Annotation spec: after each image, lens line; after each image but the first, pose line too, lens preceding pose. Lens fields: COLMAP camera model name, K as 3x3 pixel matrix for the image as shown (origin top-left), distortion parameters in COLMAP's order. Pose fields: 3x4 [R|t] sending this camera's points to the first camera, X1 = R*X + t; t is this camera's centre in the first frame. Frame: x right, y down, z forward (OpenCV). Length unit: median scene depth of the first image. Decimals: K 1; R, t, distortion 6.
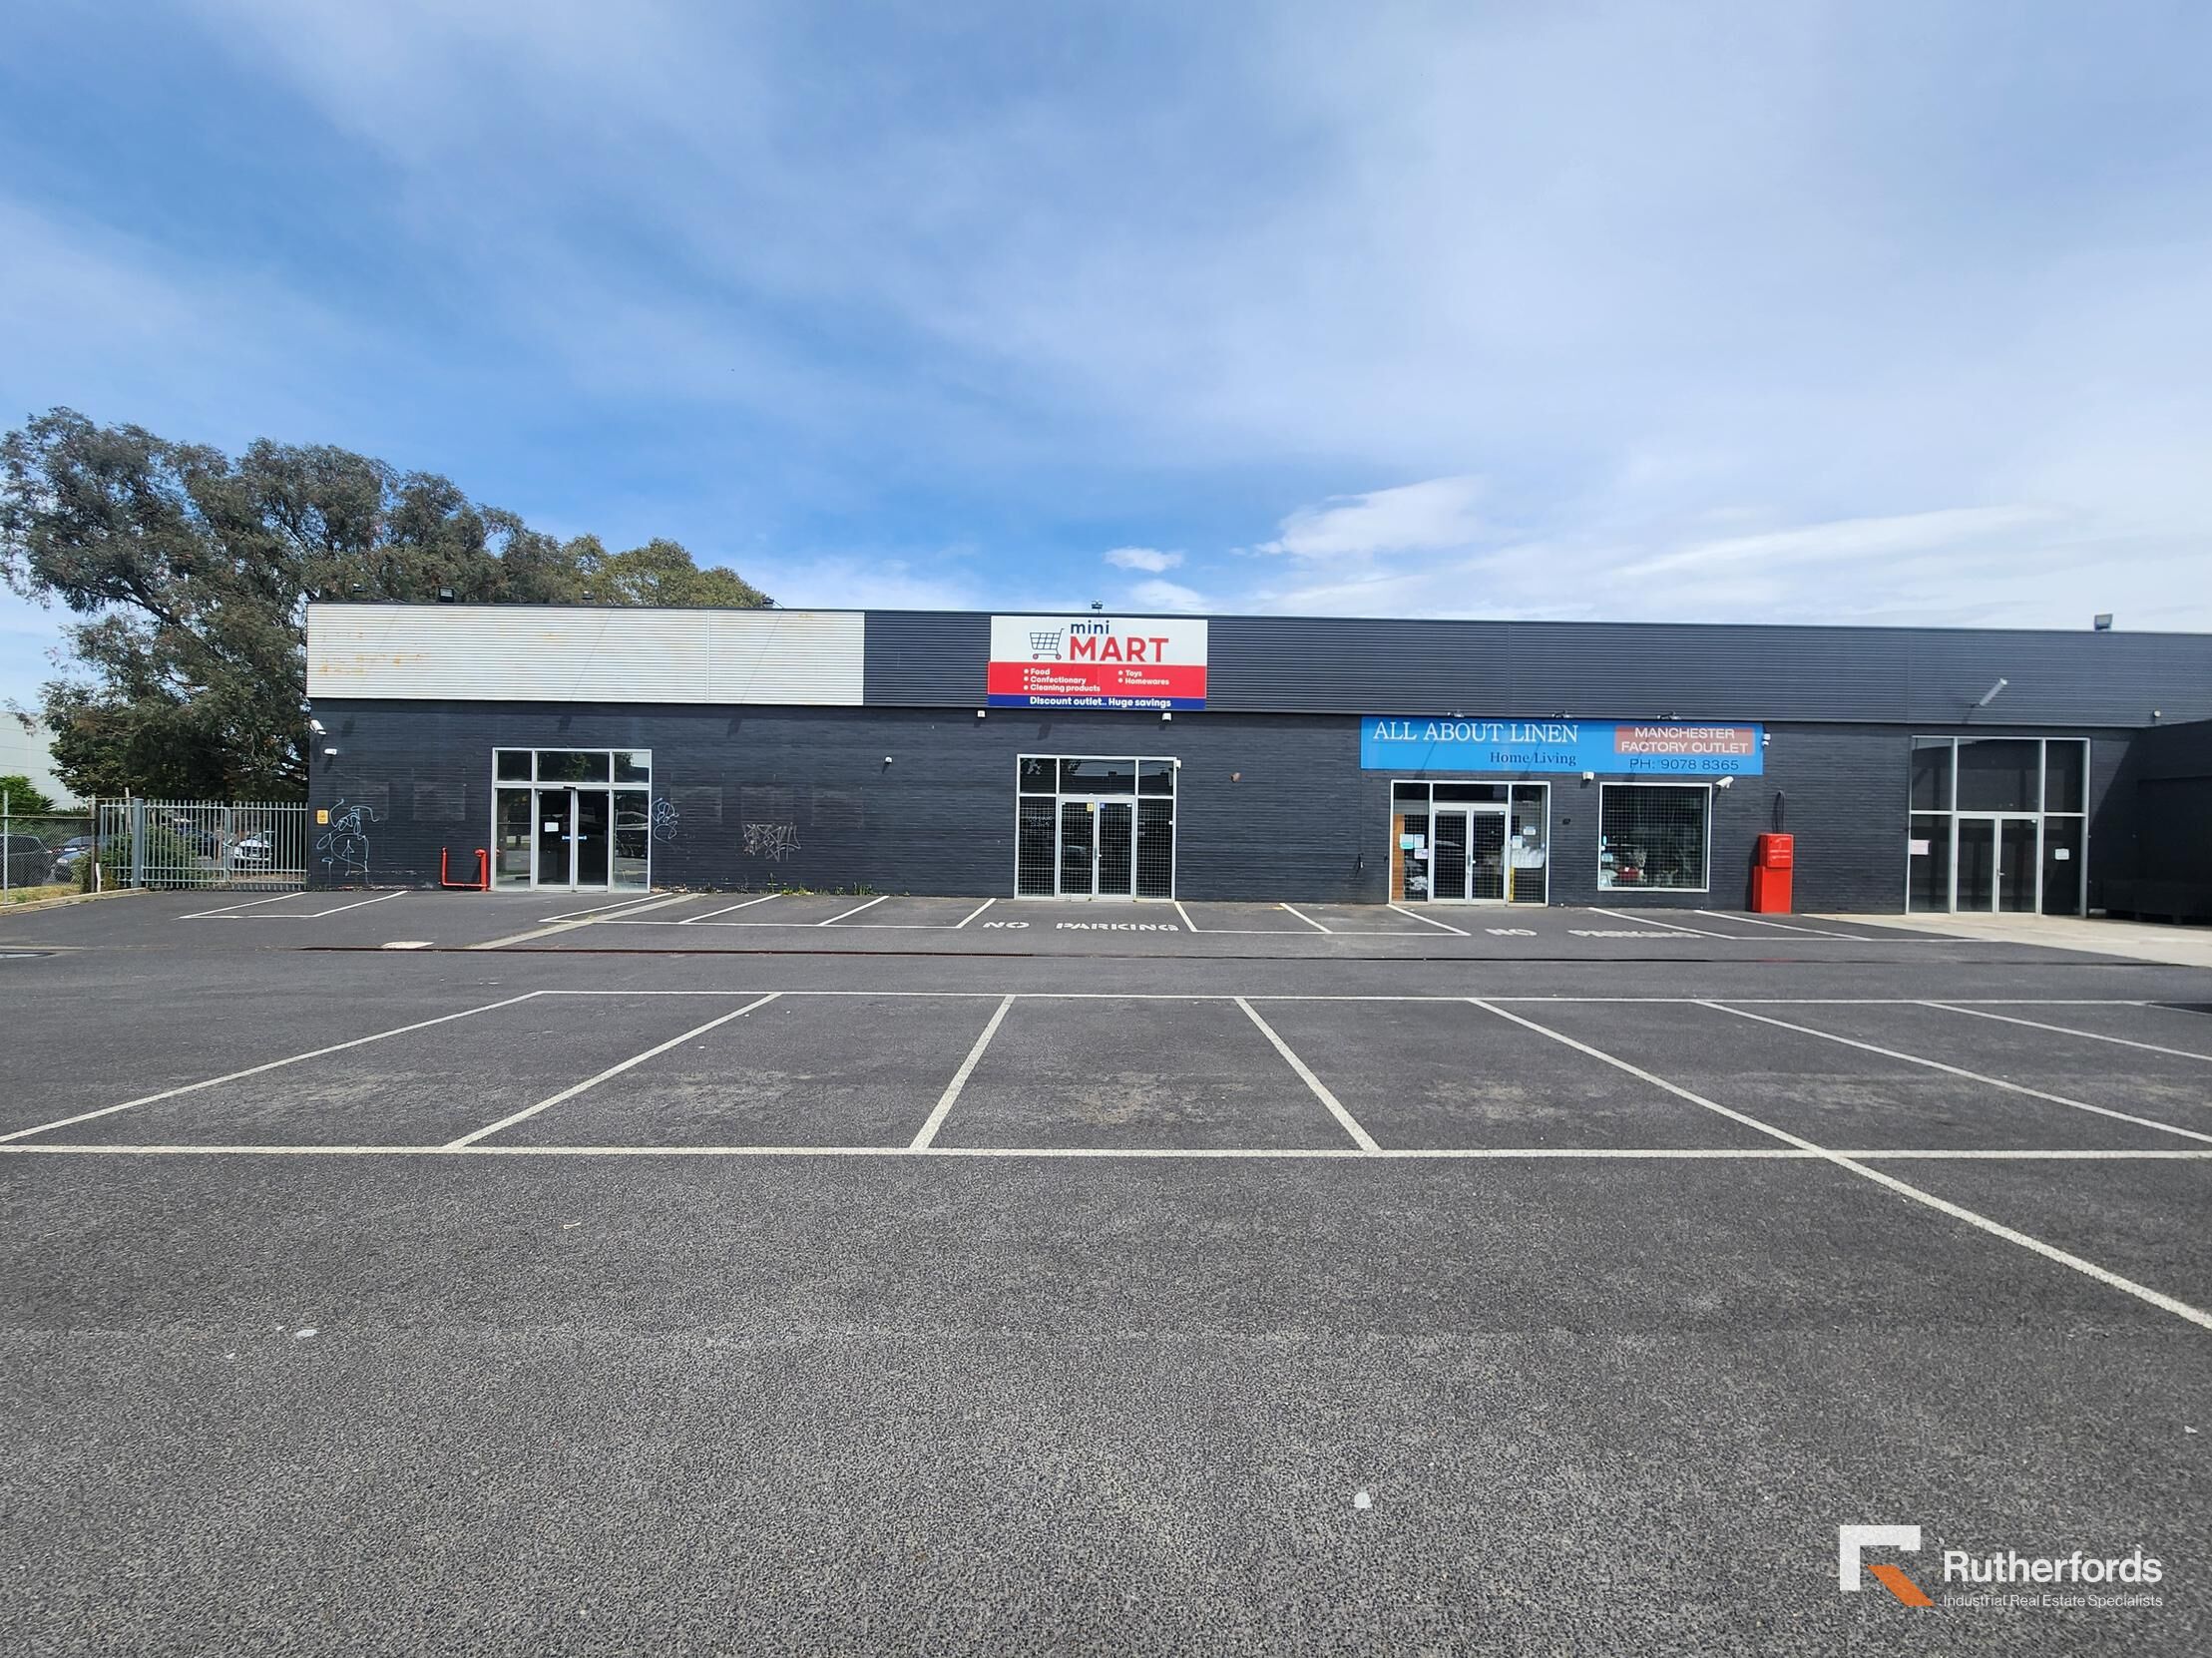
lens RADIAL K [[900.7, 0, 1105.4], [0, 900.7, 836.9], [0, 0, 1]] dist [-0.000829, 0.000270]
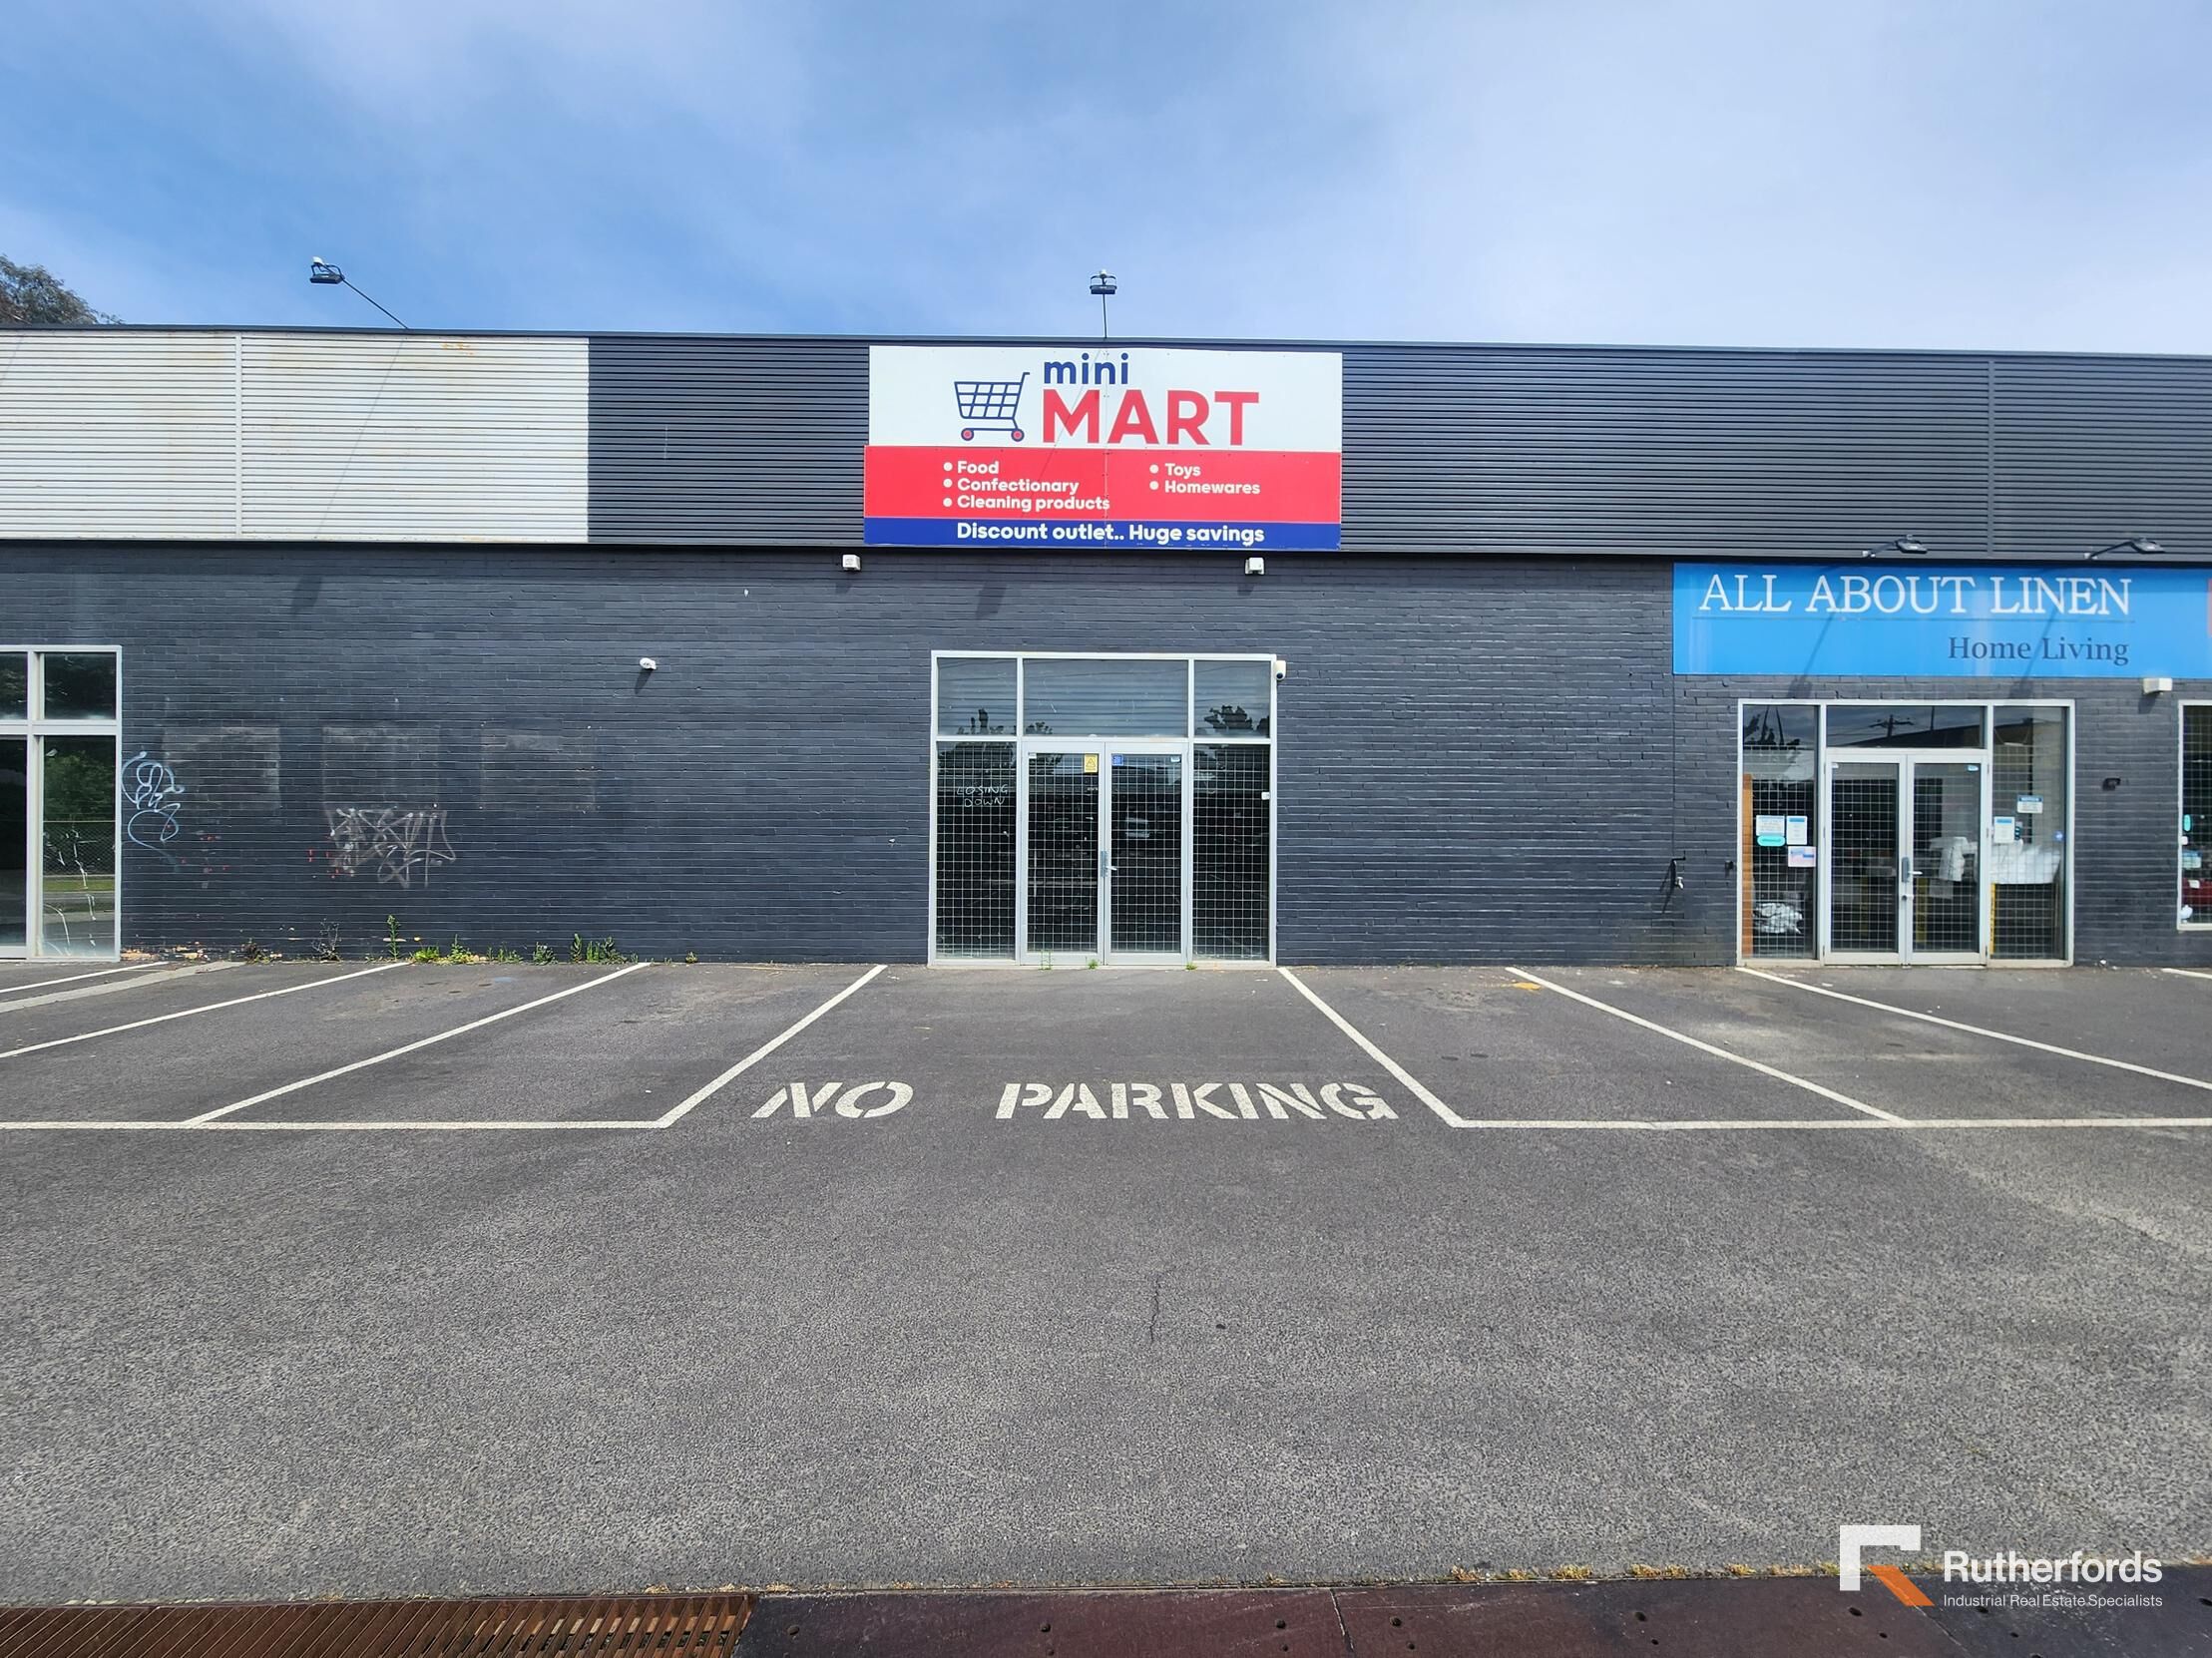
lens RADIAL K [[900.7, 0, 1101.9], [0, 900.7, 836.7], [0, 0, 1]] dist [-0.000829, 0.000270]
pose [[0.999894, -0.010729, 0.009874, -0.016246], [0.010801, 0.999916, -0.007231, 0.007874], [-0.009796, 0.007337, 0.999925, 0.540257]]
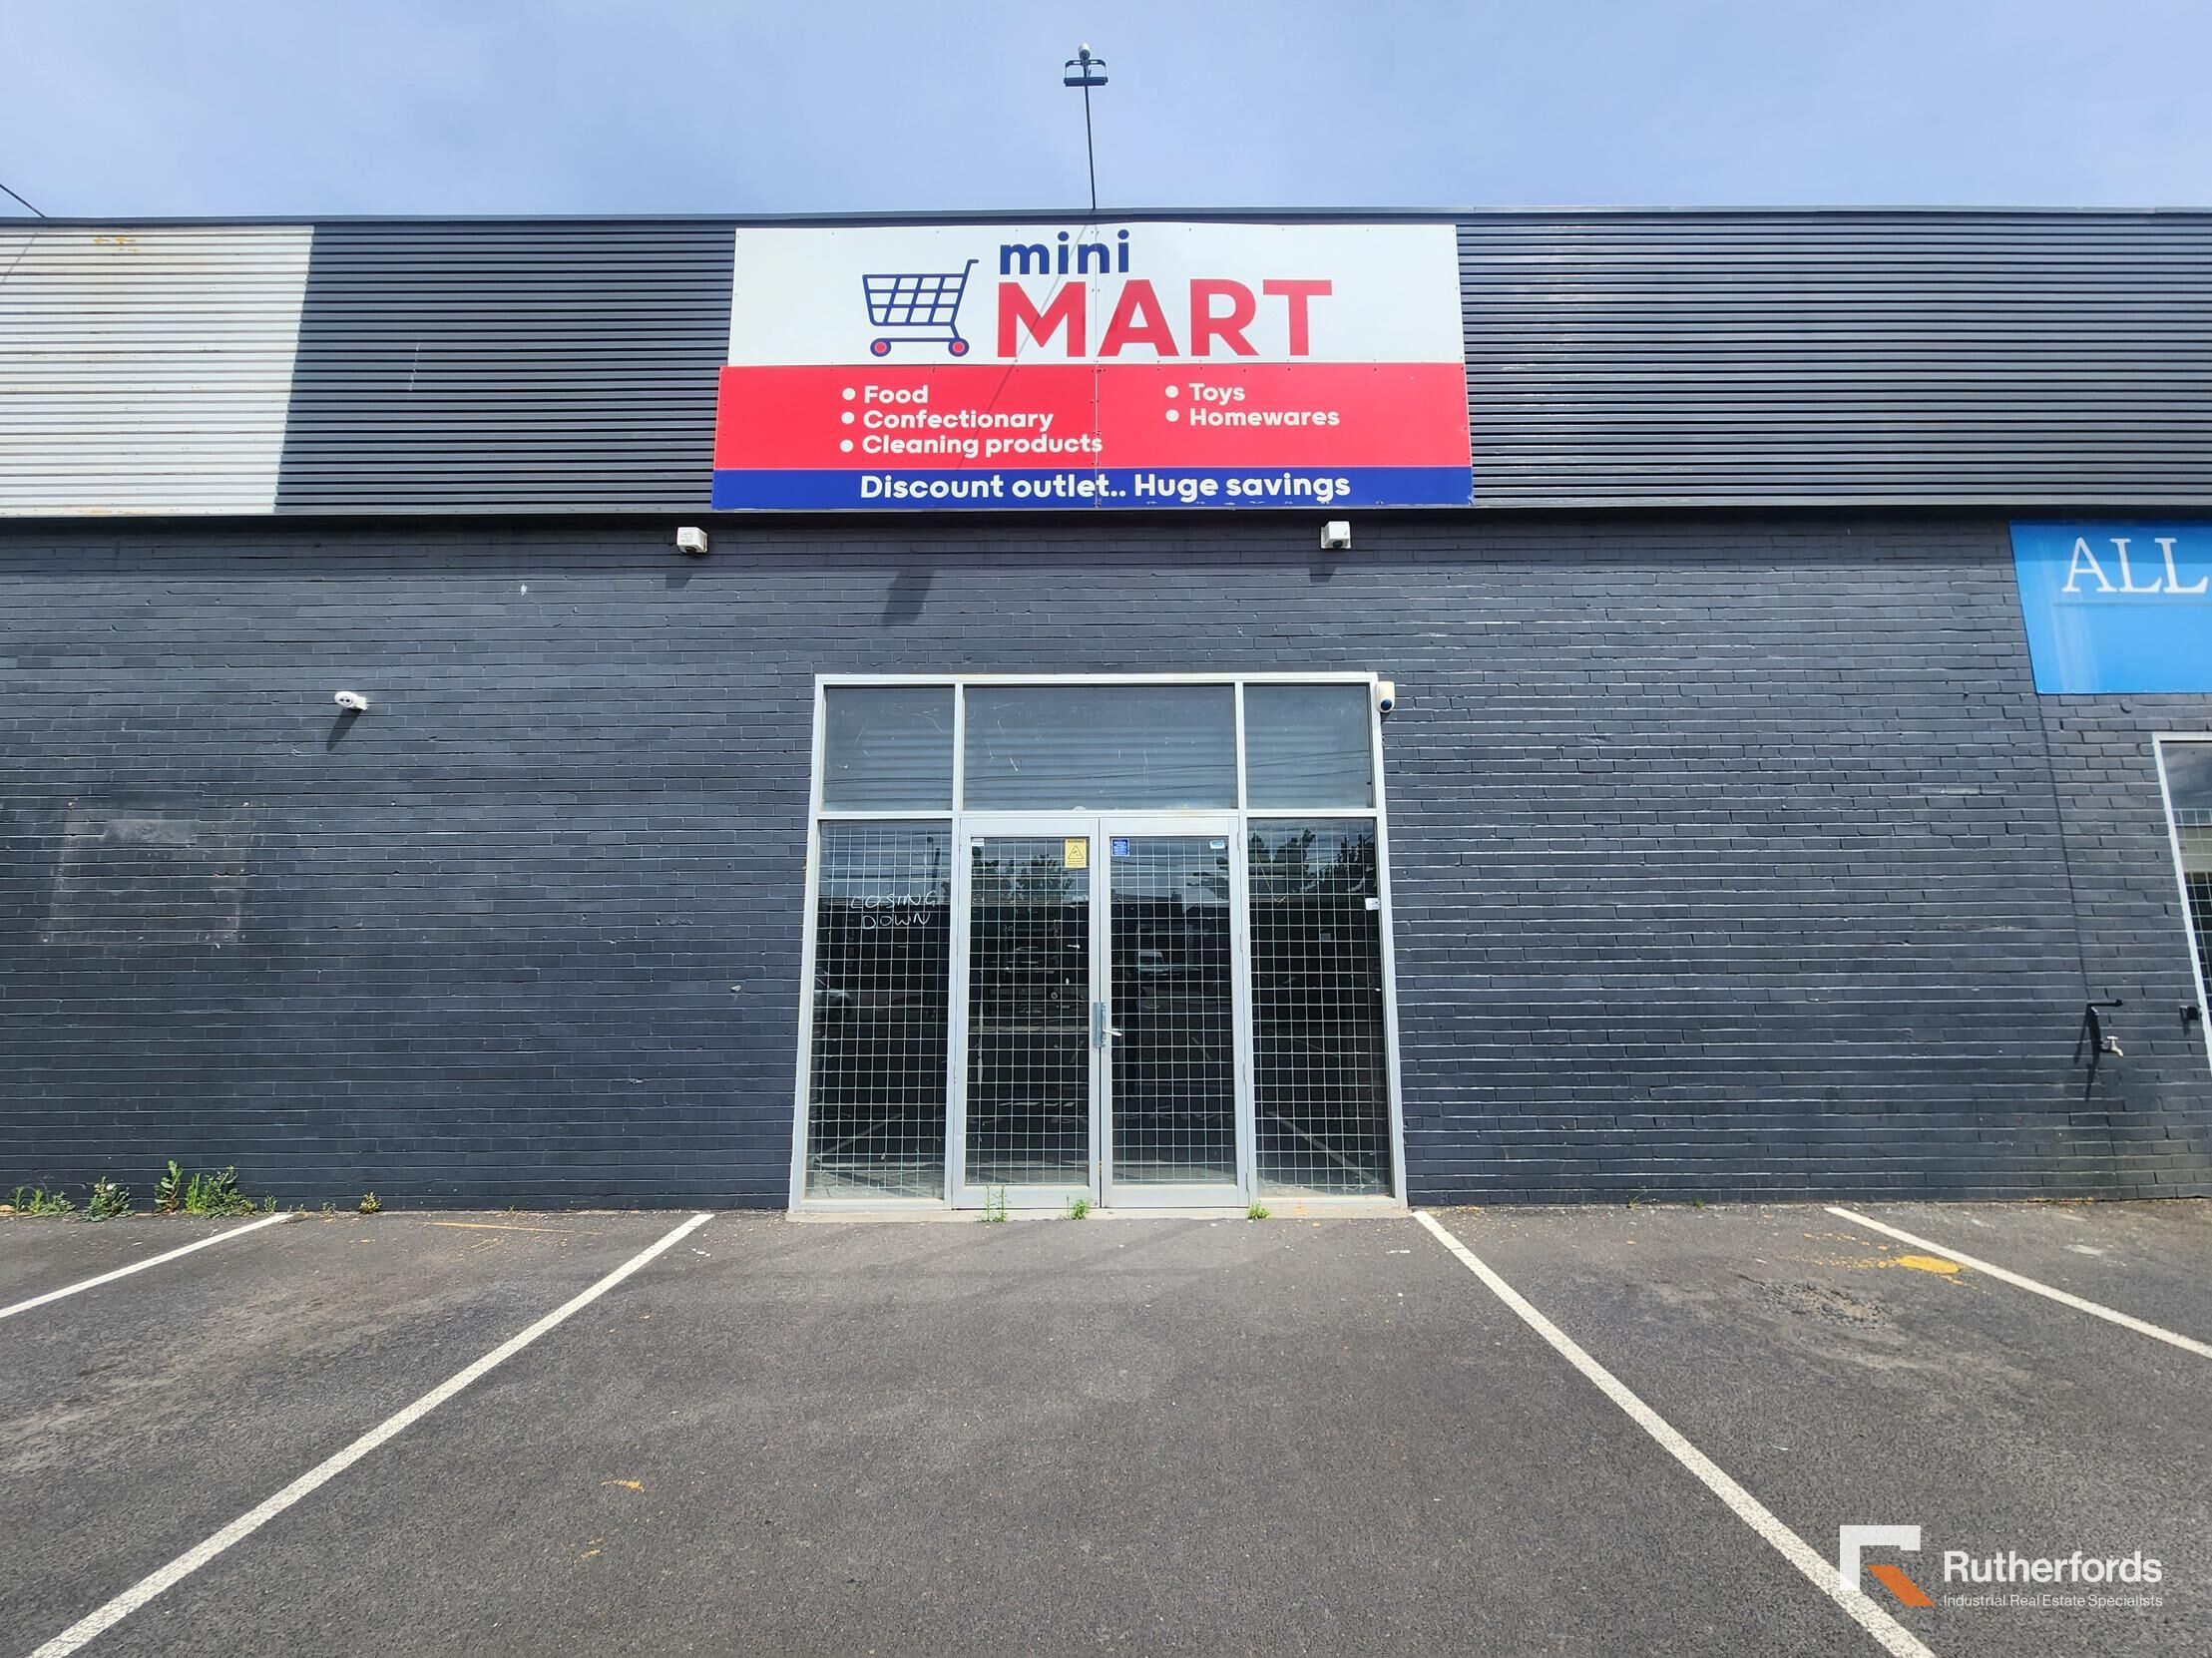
lens RADIAL K [[900.7, 0, 1120.6], [0, 900.7, 836.5], [0, 0, 1]] dist [-0.000829, 0.000270]
pose [[0.999728, -0.023293, -0.001369, -0.002780], [0.022813, 0.988075, -0.152276, 0.004173], [0.004900, 0.152203, 0.988337, 0.728750]]
